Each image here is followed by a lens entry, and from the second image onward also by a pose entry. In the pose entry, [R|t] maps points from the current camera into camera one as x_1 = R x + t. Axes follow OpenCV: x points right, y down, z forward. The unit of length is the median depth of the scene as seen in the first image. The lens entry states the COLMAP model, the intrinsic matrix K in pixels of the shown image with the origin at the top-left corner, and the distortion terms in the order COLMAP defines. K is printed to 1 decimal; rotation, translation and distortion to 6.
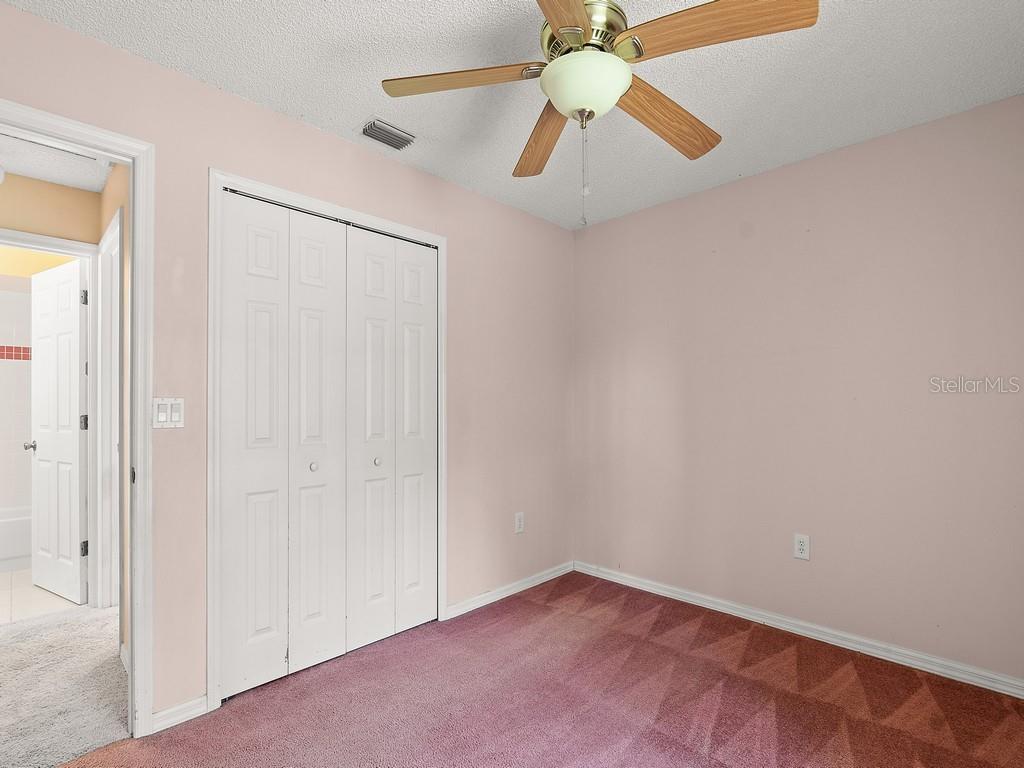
lens RADIAL K [[512.3, 0, 511.7], [0, 512.3, 387.0], [0, 0, 1]] dist [-0.003451, 0.000022]
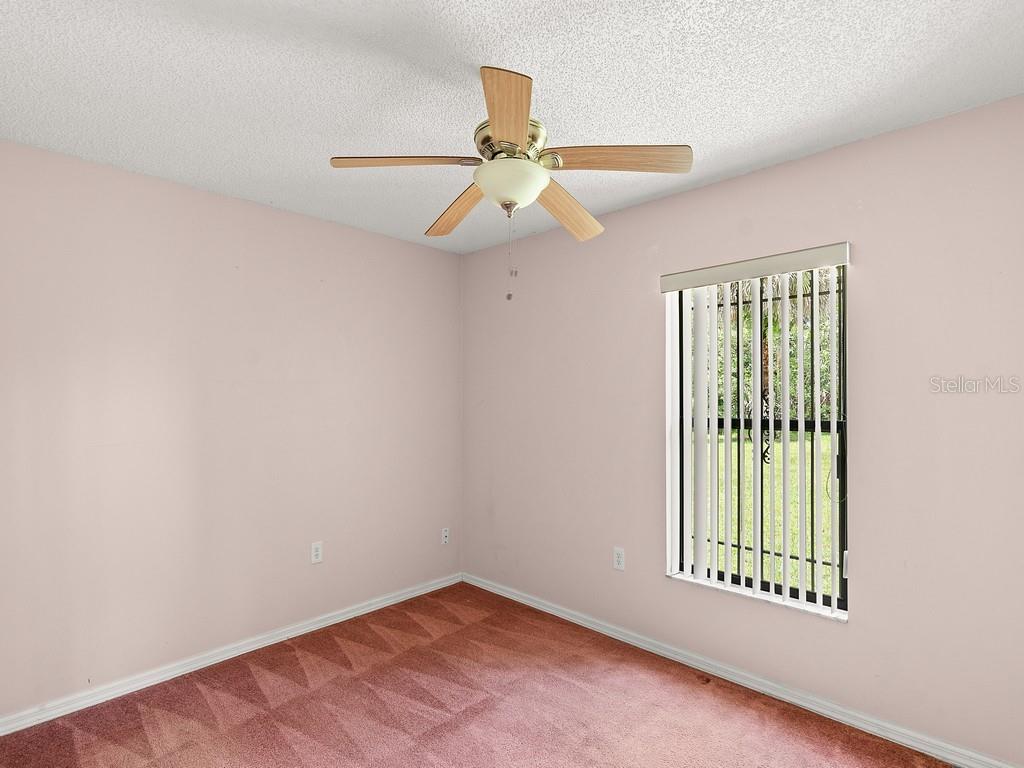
lens RADIAL K [[512.3, 0, 514.8], [0, 512.3, 386.6], [0, 0, 1]] dist [-0.003451, 0.000022]
pose [[-0.018802, 0.024575, 0.999521, -0.614280], [-0.034365, 0.999091, -0.025211, -0.046496], [-0.999232, -0.034822, -0.017940, 0.607199]]
